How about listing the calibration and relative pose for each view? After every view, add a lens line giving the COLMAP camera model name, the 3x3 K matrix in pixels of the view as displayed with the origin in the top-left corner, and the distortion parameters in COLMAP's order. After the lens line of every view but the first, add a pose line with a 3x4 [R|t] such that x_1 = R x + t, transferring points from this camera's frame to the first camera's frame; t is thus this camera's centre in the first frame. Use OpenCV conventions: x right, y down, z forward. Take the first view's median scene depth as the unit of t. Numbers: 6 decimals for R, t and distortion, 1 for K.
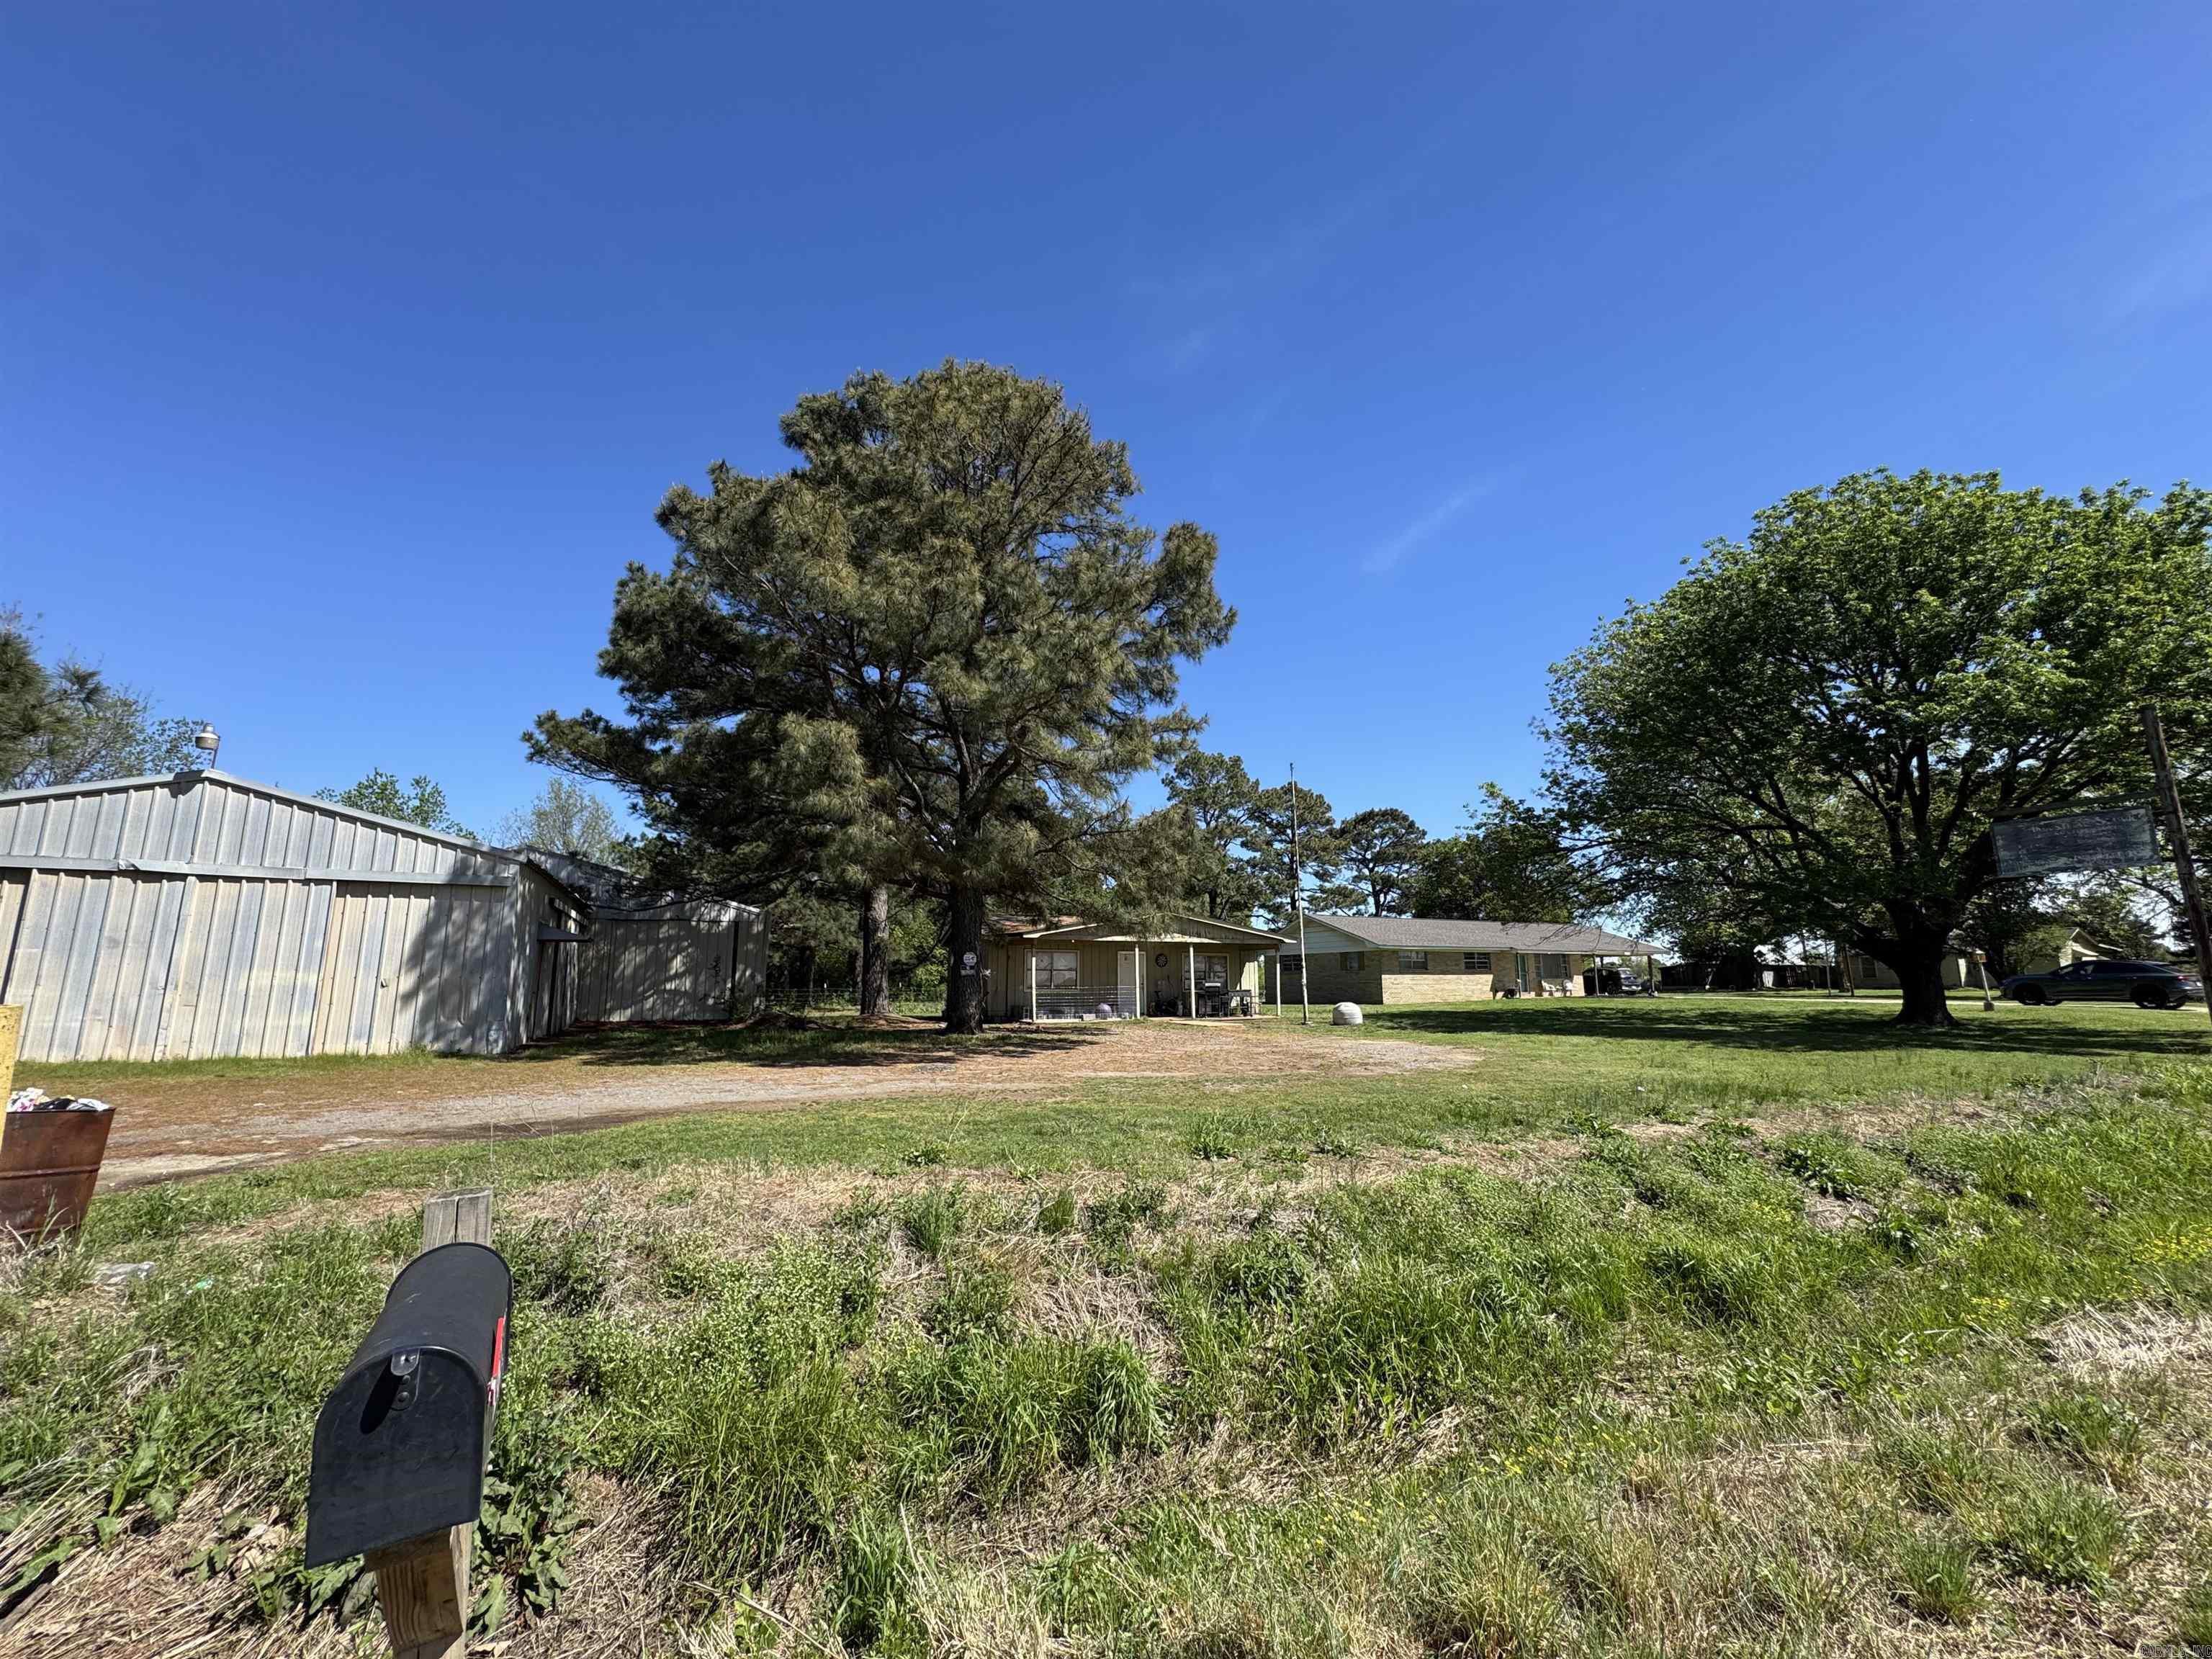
lens RADIAL K [[887.4, 0, 1107.4], [0, 887.4, 832.1], [0, 0, 1]] dist [-0.004669, 0.000220]
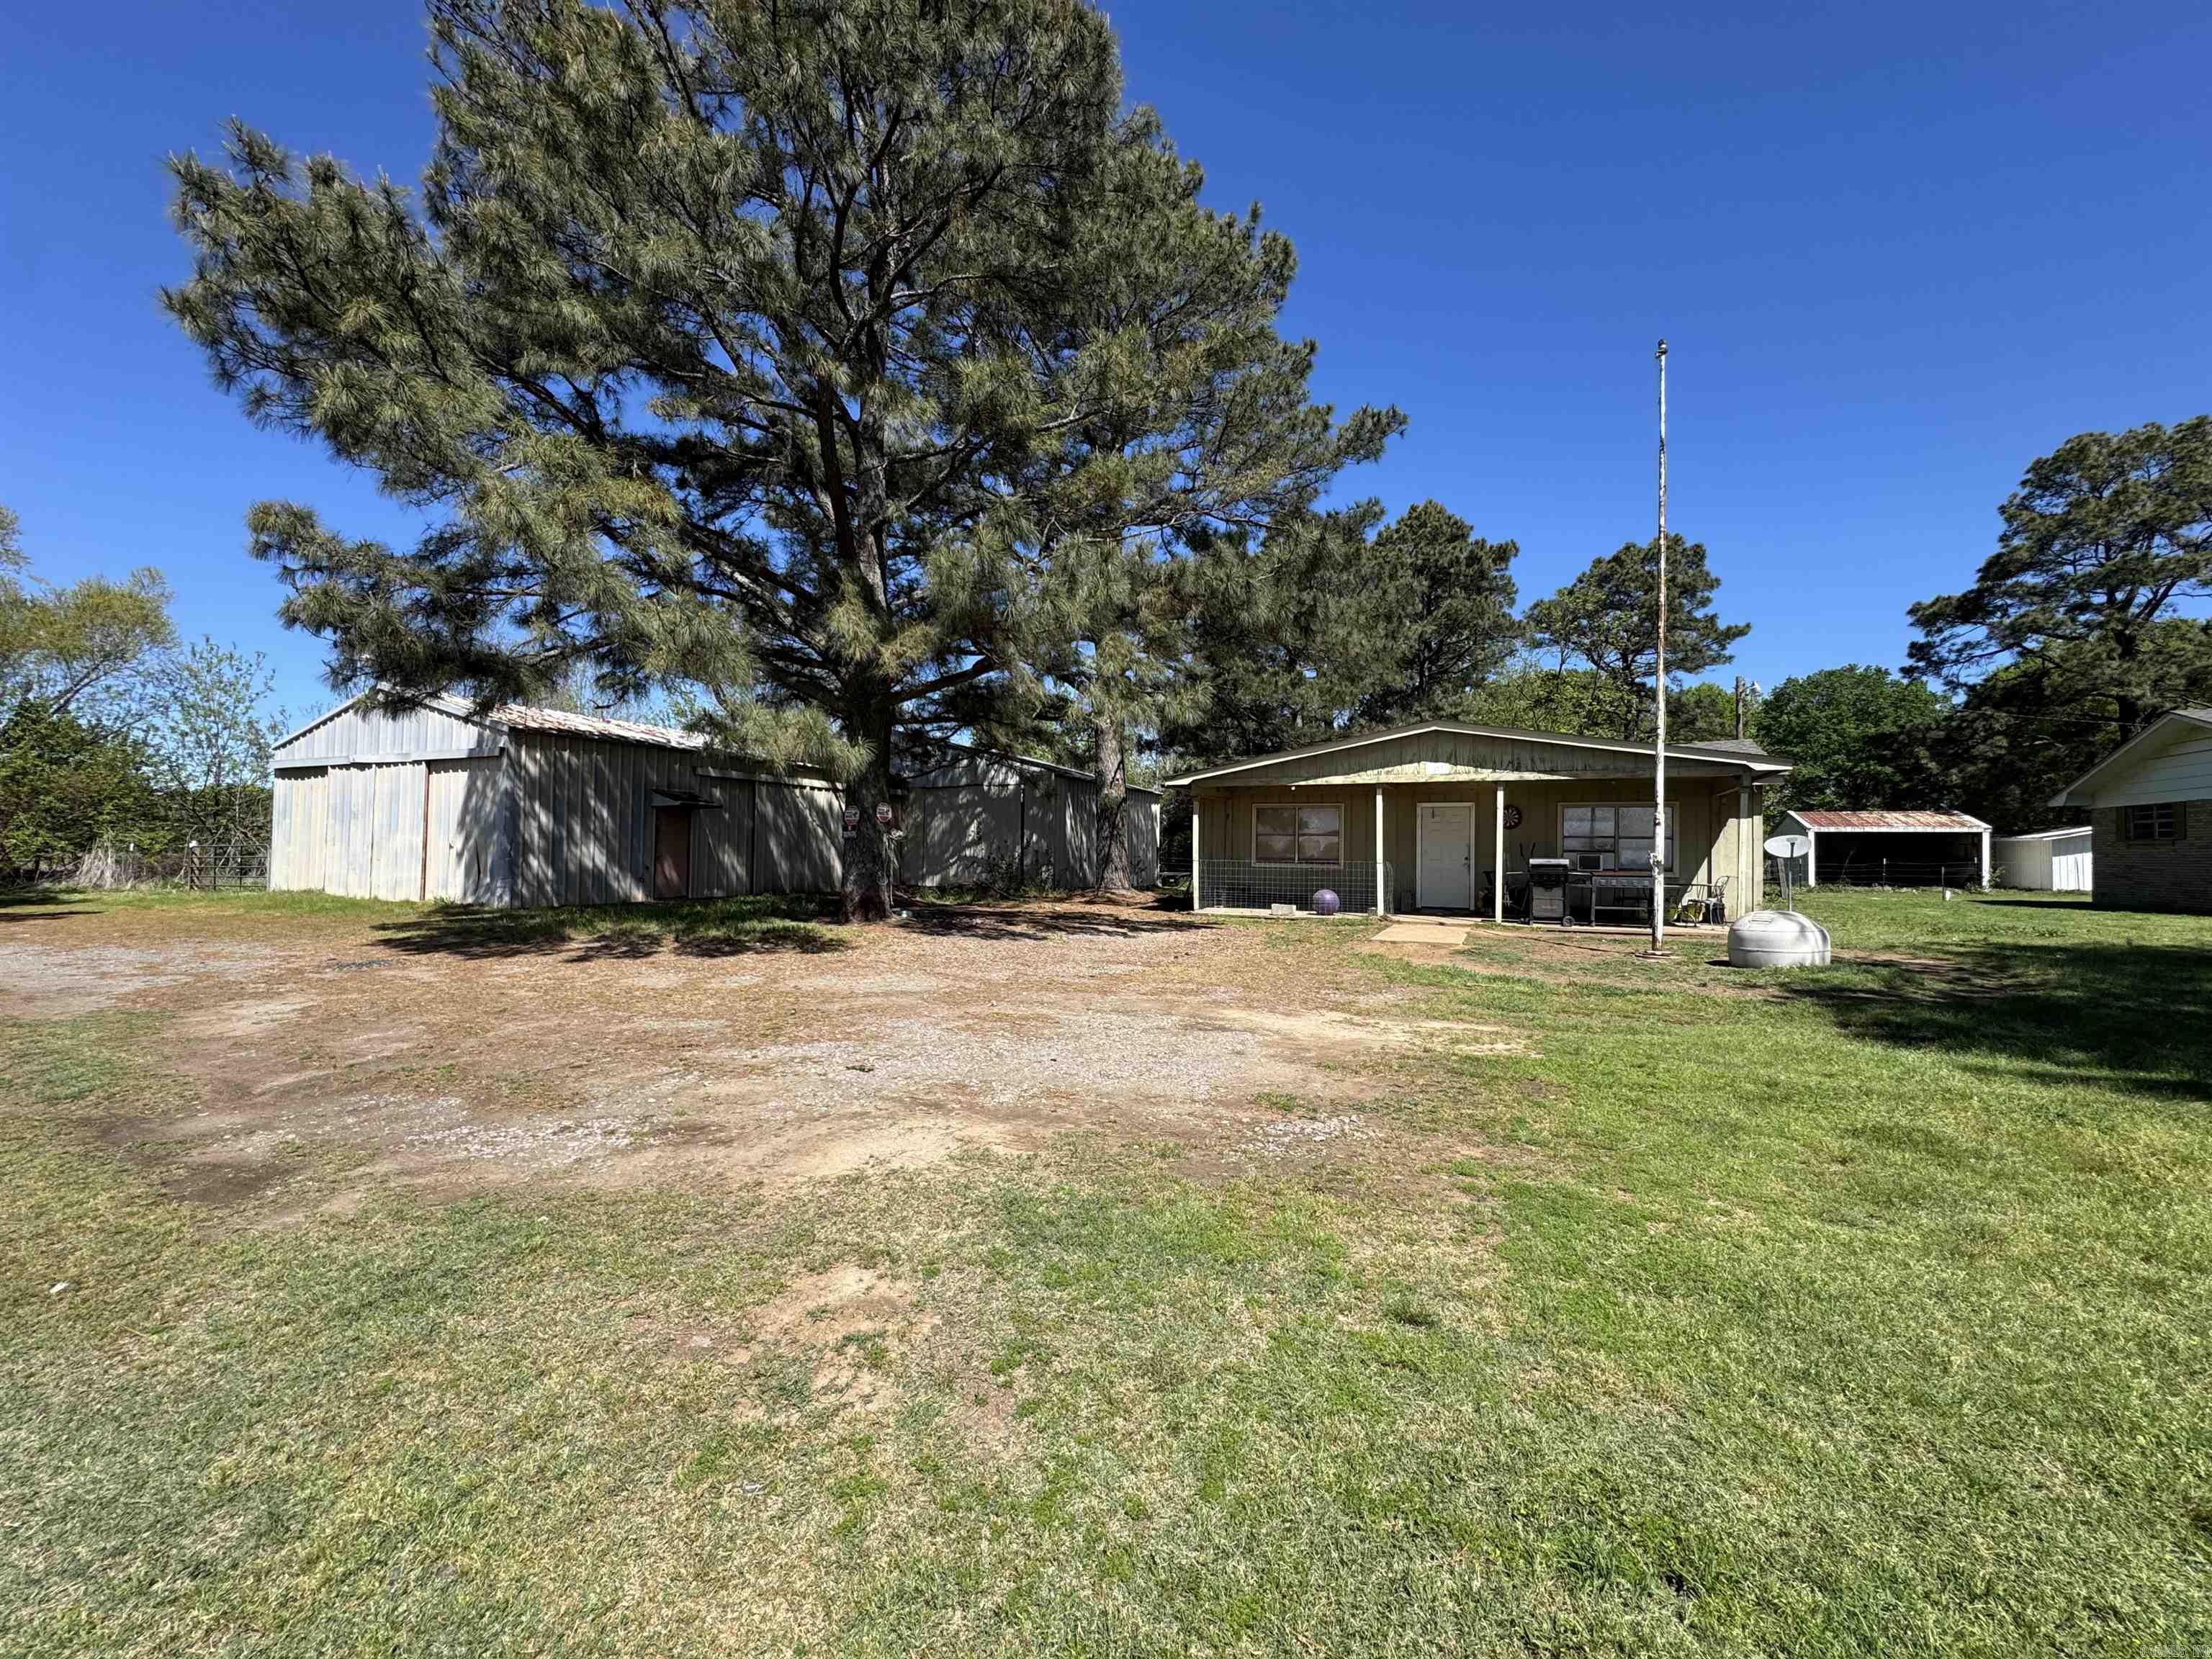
lens RADIAL K [[887.4, 0, 1101.8], [0, 887.4, 830.7], [0, 0, 1]] dist [-0.004669, 0.000220]
pose [[0.638472, -0.009139, -0.769590, 0.370642], [0.116202, 0.989612, 0.084652, 0.087837], [0.760822, -0.143475, 0.632902, 0.520342]]
